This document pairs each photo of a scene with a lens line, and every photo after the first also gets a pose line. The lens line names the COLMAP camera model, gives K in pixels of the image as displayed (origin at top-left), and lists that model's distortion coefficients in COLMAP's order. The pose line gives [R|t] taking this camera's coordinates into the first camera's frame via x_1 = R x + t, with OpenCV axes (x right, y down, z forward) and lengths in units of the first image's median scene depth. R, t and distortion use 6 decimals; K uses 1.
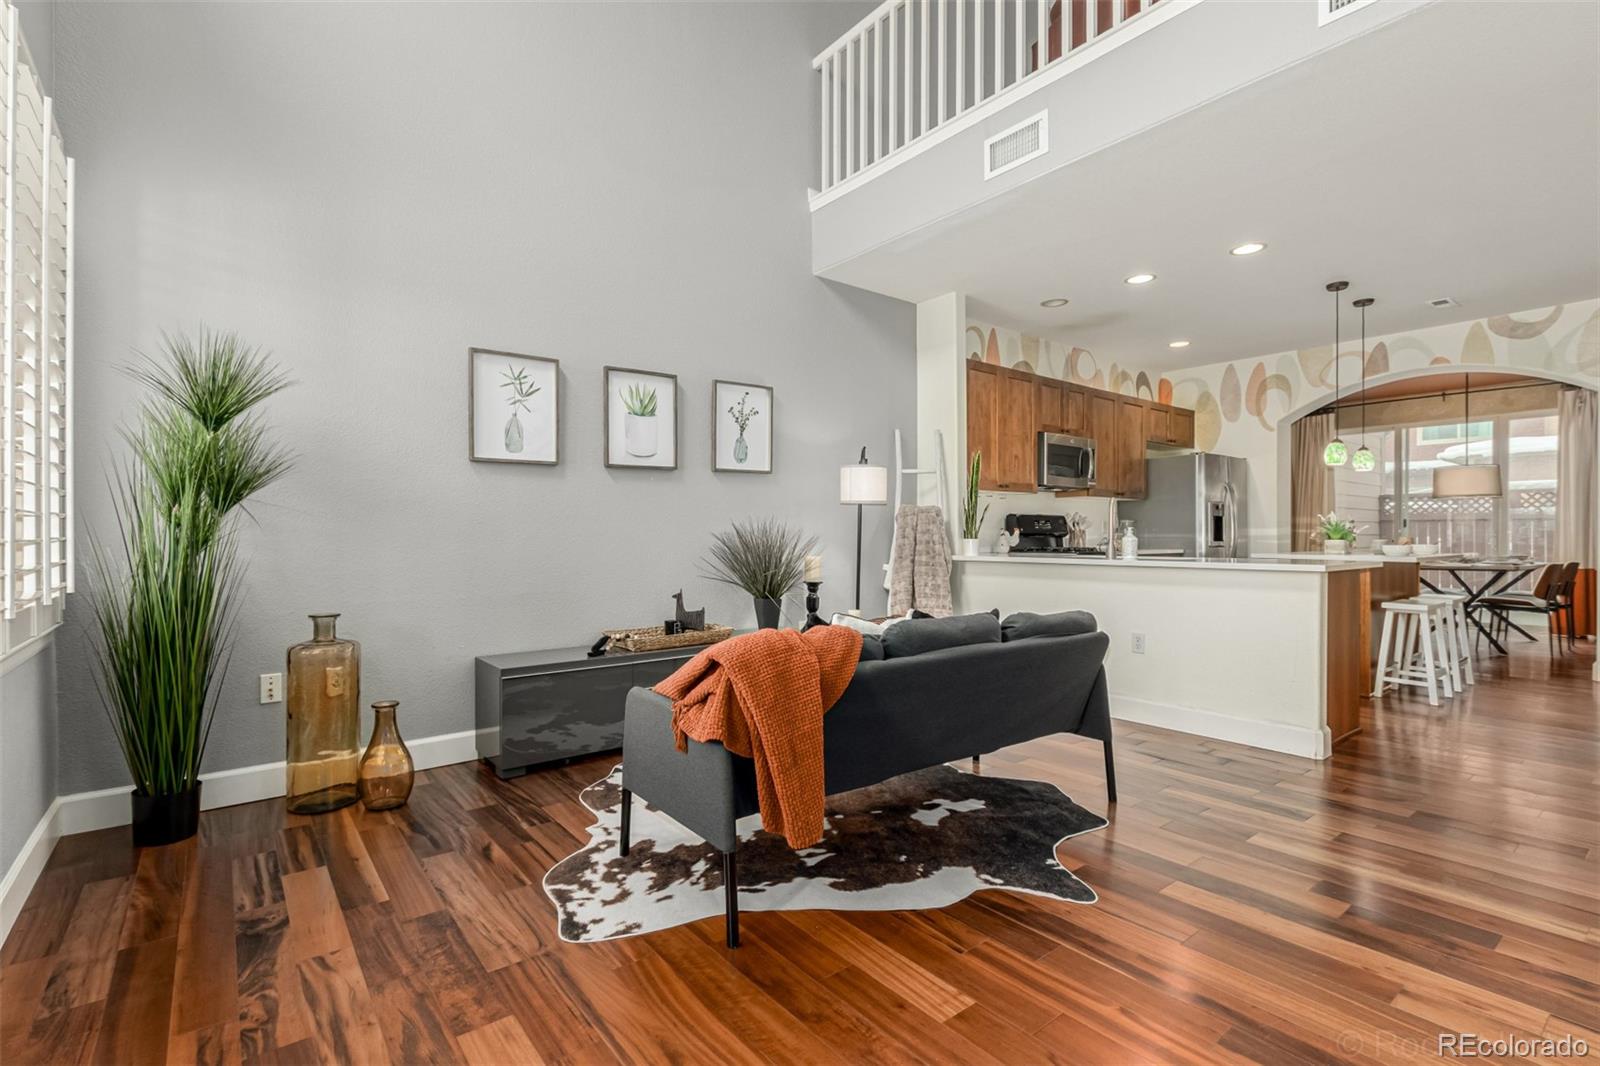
lens RADIAL K [[741.6, 0, 789.1], [0, 741.6, 536.9], [0, 0, 1]] dist [0.001795, -0.001375]
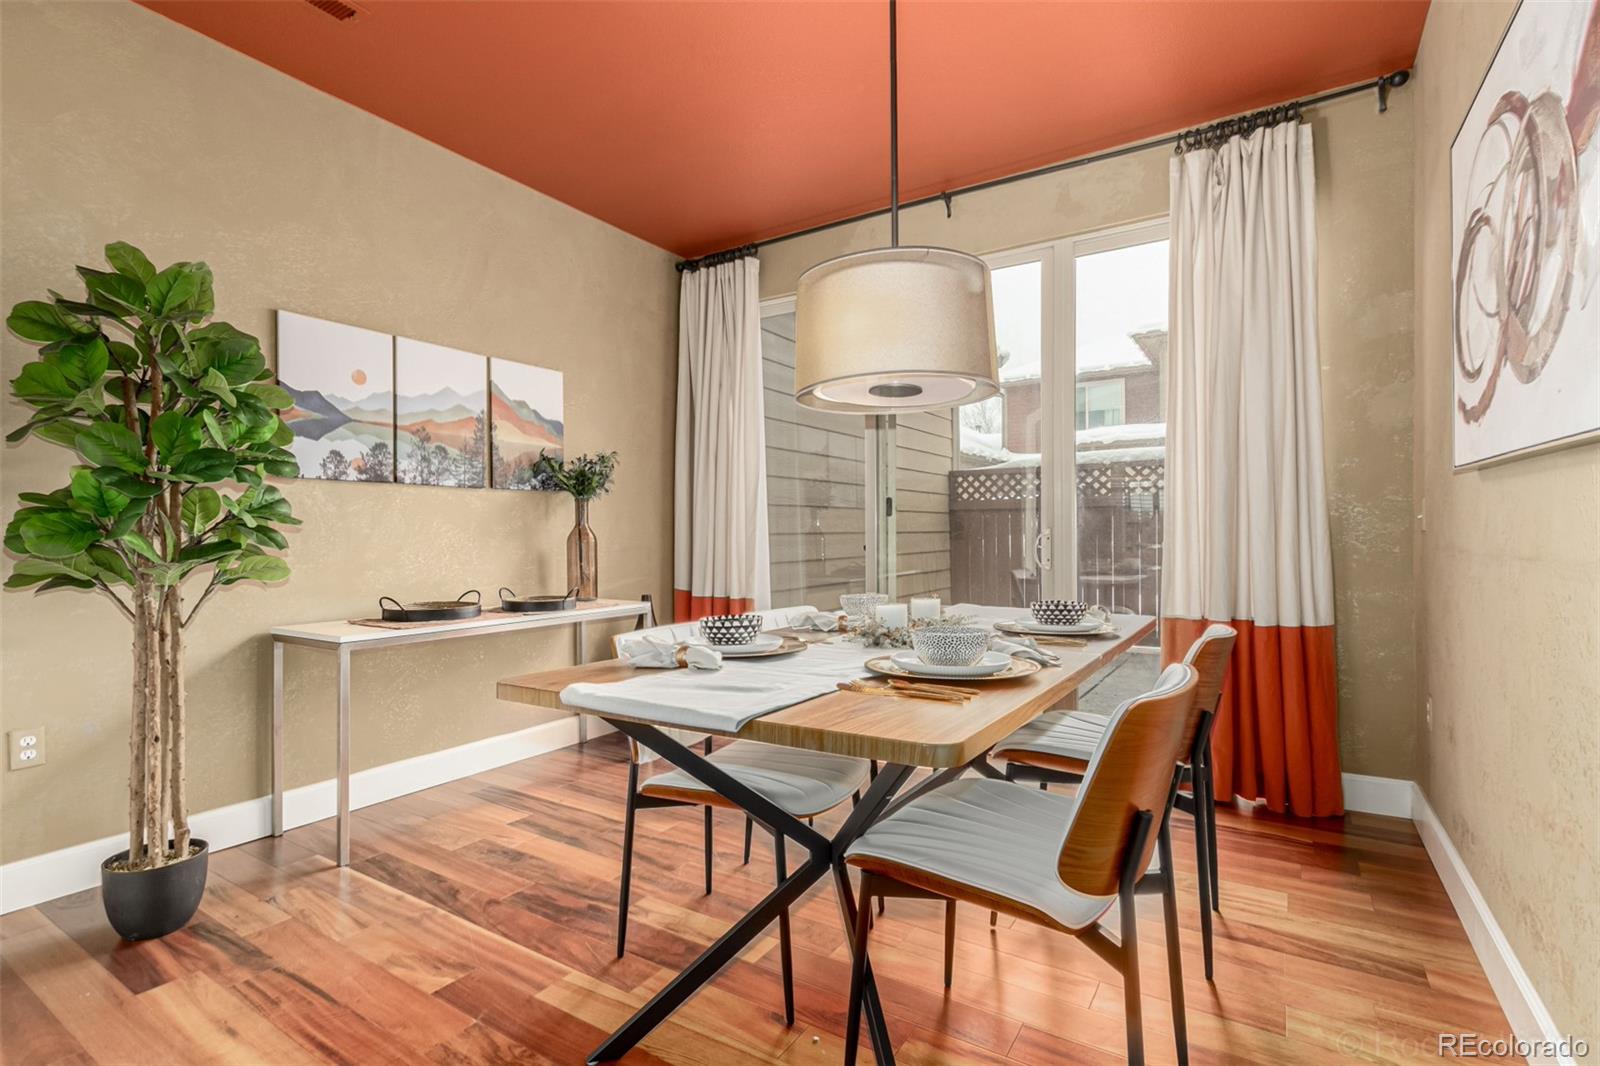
lens RADIAL K [[741.6, 0, 751.2], [0, 741.6, 533.0], [0, 0, 1]] dist [0.001795, -0.001375]
pose [[0.958347, -0.003475, 0.285585, 1.109630], [0.004211, 0.999989, -0.001965, -0.002798], [-0.285575, 0.003085, 0.958351, 1.071012]]
